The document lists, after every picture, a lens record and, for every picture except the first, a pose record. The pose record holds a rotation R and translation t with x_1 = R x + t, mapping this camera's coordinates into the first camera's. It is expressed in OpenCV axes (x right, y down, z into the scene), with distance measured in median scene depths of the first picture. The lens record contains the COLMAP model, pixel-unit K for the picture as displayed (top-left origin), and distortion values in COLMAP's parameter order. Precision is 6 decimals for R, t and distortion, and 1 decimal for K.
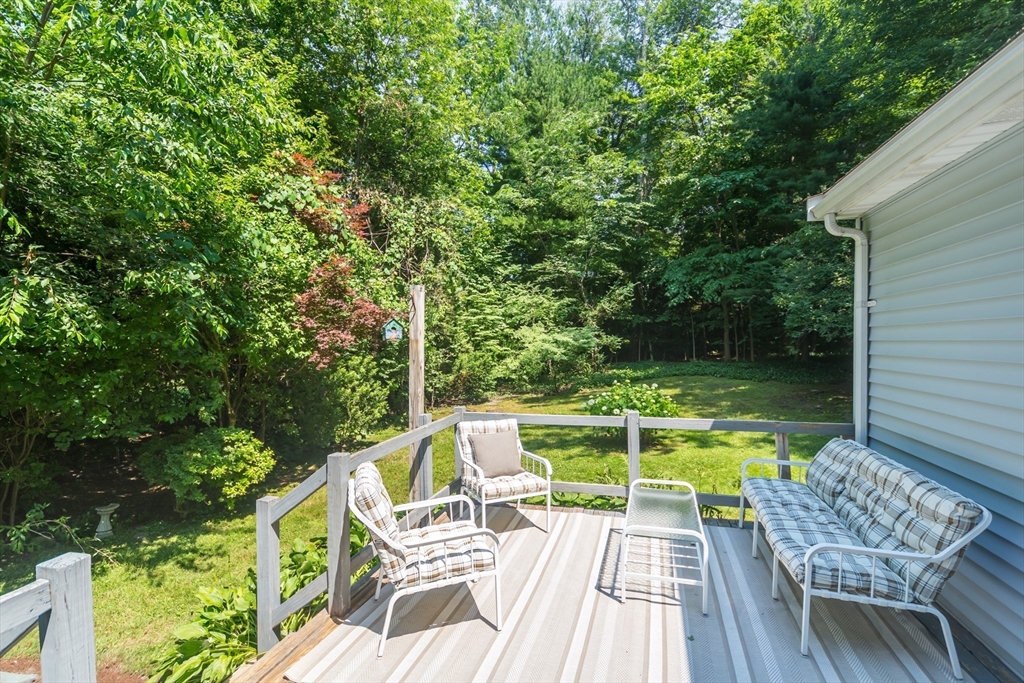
lens RADIAL K [[500.7, 0, 508.4], [0, 500.7, 345.5], [0, 0, 1]] dist [-0.001769, -0.000119]
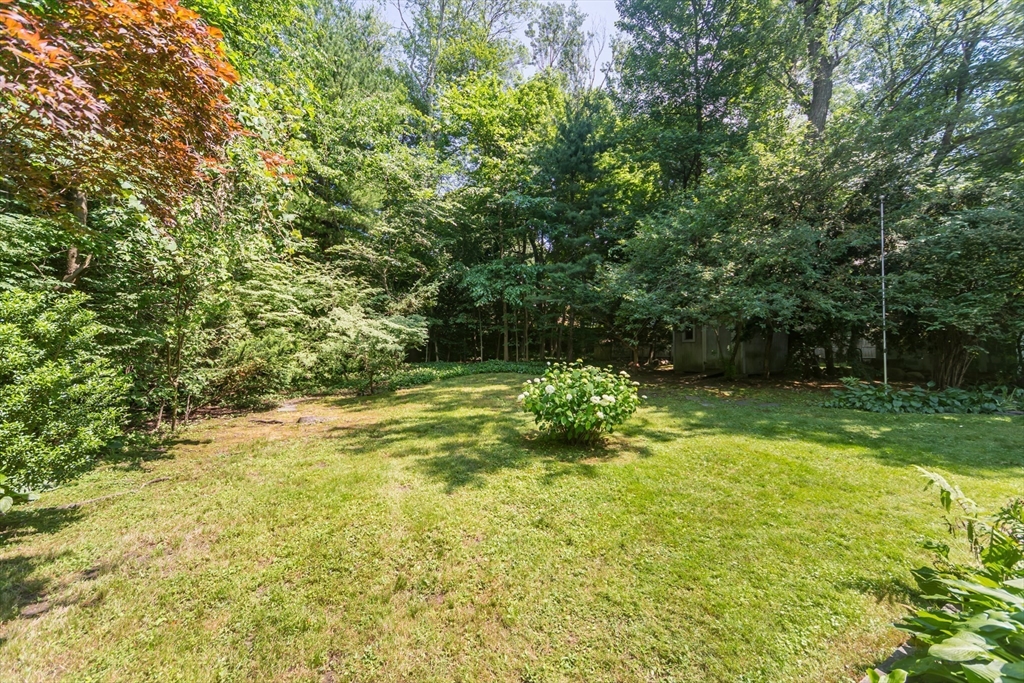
lens RADIAL K [[388.1, 0, 514.3], [0, 388.1, 343.2], [0, 0, 1]] dist [0.001288, 0.000243]
pose [[0.787936, 0.041893, 0.614331, -0.131819], [-0.008774, 0.998346, -0.056826, 0.052170], [-0.615695, 0.039385, 0.787000, 0.376630]]
